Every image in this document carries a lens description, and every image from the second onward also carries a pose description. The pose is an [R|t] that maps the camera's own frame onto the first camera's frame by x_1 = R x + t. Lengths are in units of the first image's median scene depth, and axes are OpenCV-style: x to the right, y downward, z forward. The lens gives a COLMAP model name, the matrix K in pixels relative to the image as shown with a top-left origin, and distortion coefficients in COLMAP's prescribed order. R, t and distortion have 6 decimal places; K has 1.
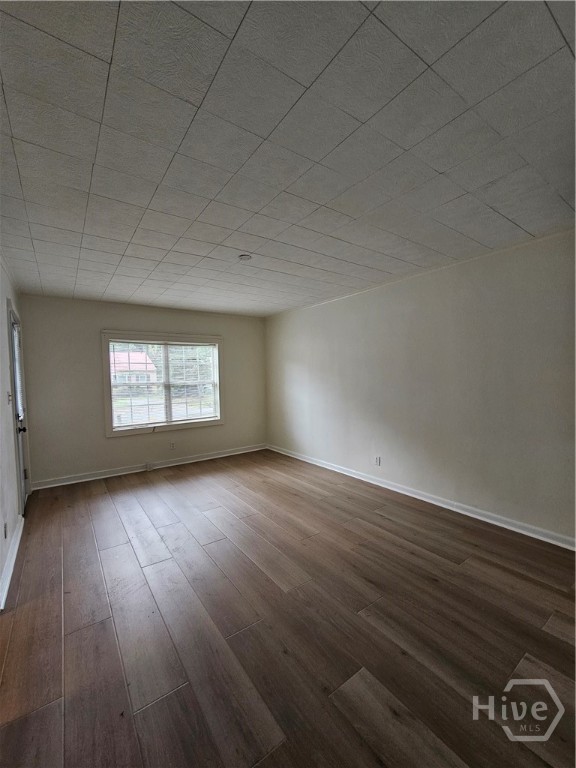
lens RADIAL K [[316.2, 0, 292.6], [0, 316.2, 386.7], [0, 0, 1]] dist [-0.006594, 0.002708]
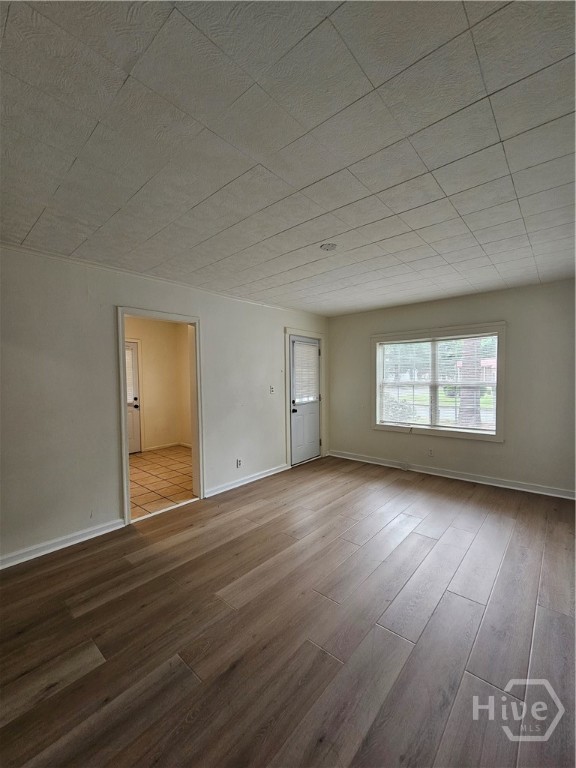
lens RADIAL K [[316.2, 0, 291.9], [0, 316.2, 386.2], [0, 0, 1]] dist [-0.006594, 0.002708]
pose [[0.226644, 0.045387, -0.972919, 0.637110], [-0.026620, 0.998829, 0.040395, -0.045081], [0.973614, 0.016744, 0.227587, 0.633410]]
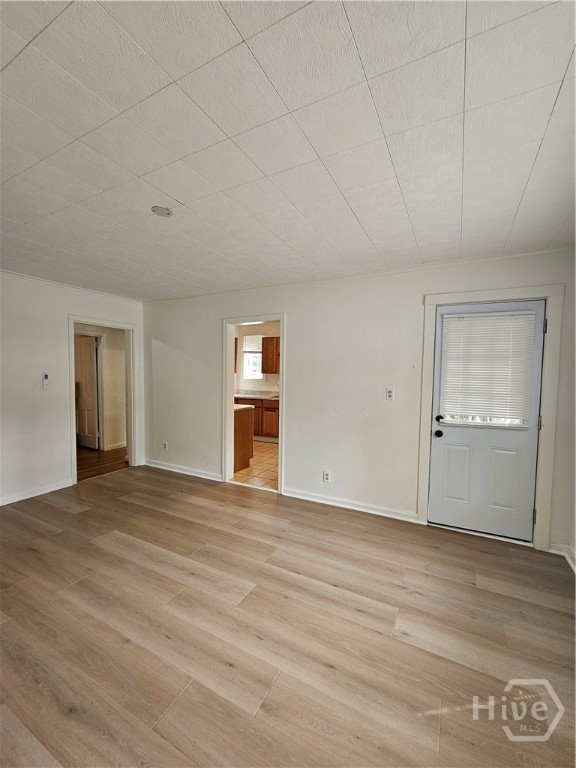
lens RADIAL K [[316.2, 0, 290.7], [0, 316.2, 388.6], [0, 0, 1]] dist [-0.006594, 0.002708]
pose [[-0.897709, 0.029686, -0.439587, -0.077955], [-0.011193, 0.995869, 0.090110, -0.070242], [0.440446, 0.085813, -0.893669, 1.613290]]
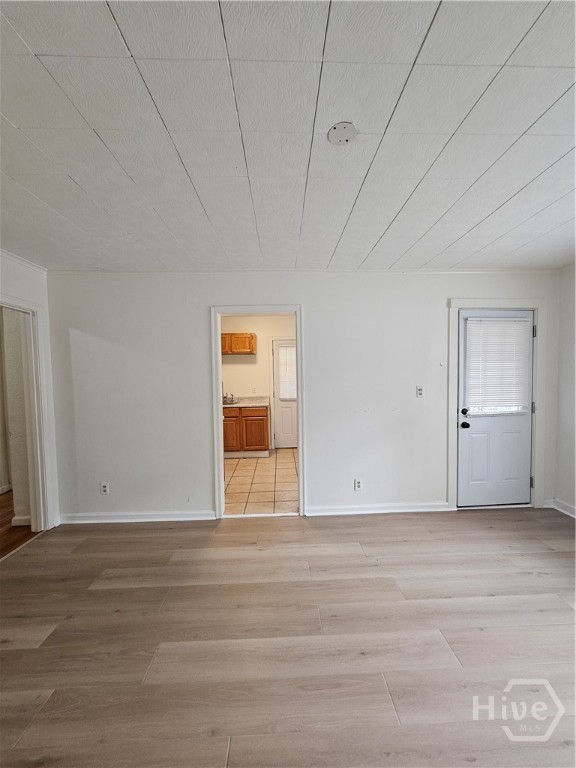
lens RADIAL K [[316.2, 0, 290.9], [0, 316.2, 387.9], [0, 0, 1]] dist [-0.006594, 0.002708]
pose [[-0.558433, 0.063023, -0.827152, 0.277229], [-0.002887, 0.996956, 0.077909, -0.058300], [0.829545, 0.045895, -0.556551, 1.091935]]
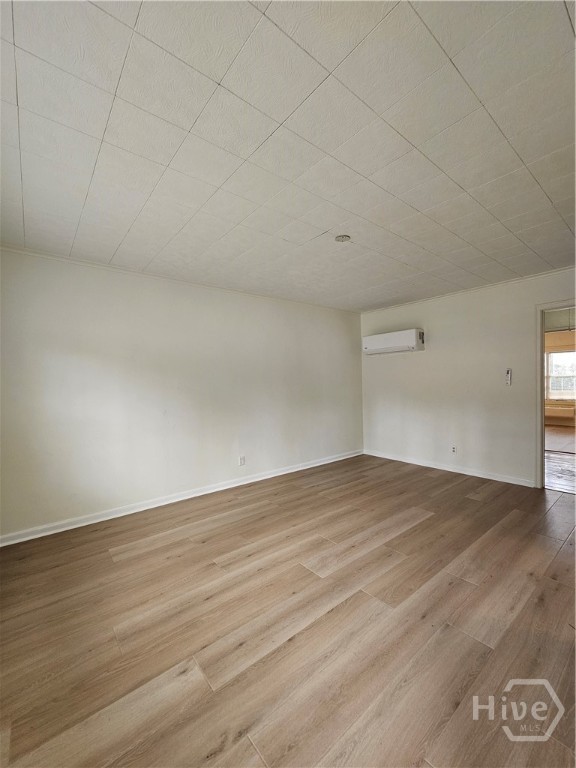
lens RADIAL K [[316.2, 0, 289.9], [0, 316.2, 390.3], [0, 0, 1]] dist [-0.006594, 0.002708]
pose [[-0.055066, -0.005850, 0.998466, -0.936128], [0.058563, 0.998242, 0.009078, 0.009032], [-0.996764, 0.058973, -0.054627, 1.098899]]
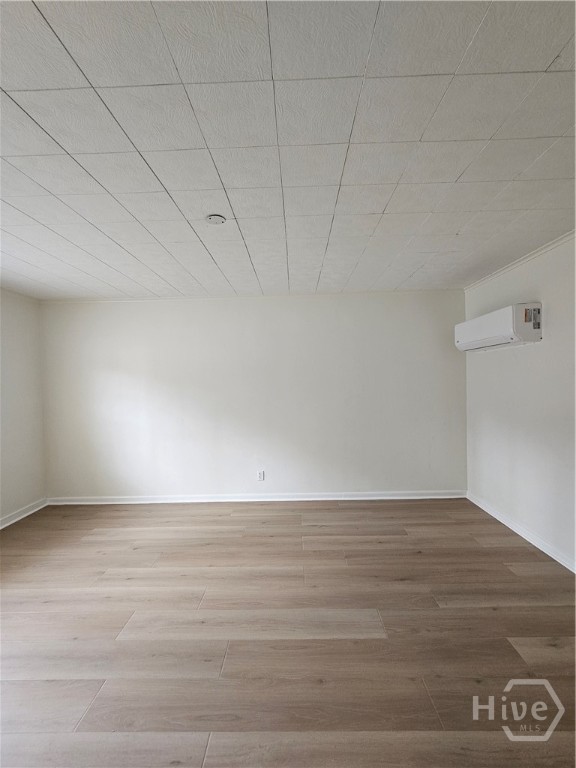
lens RADIAL K [[316.2, 0, 289.2], [0, 316.2, 387.6], [0, 0, 1]] dist [-0.006594, 0.002708]
pose [[0.605110, -0.014988, 0.796001, -0.545937], [0.041450, 0.999060, -0.012698, -0.022125], [-0.795062, 0.040678, 0.605162, 0.419636]]
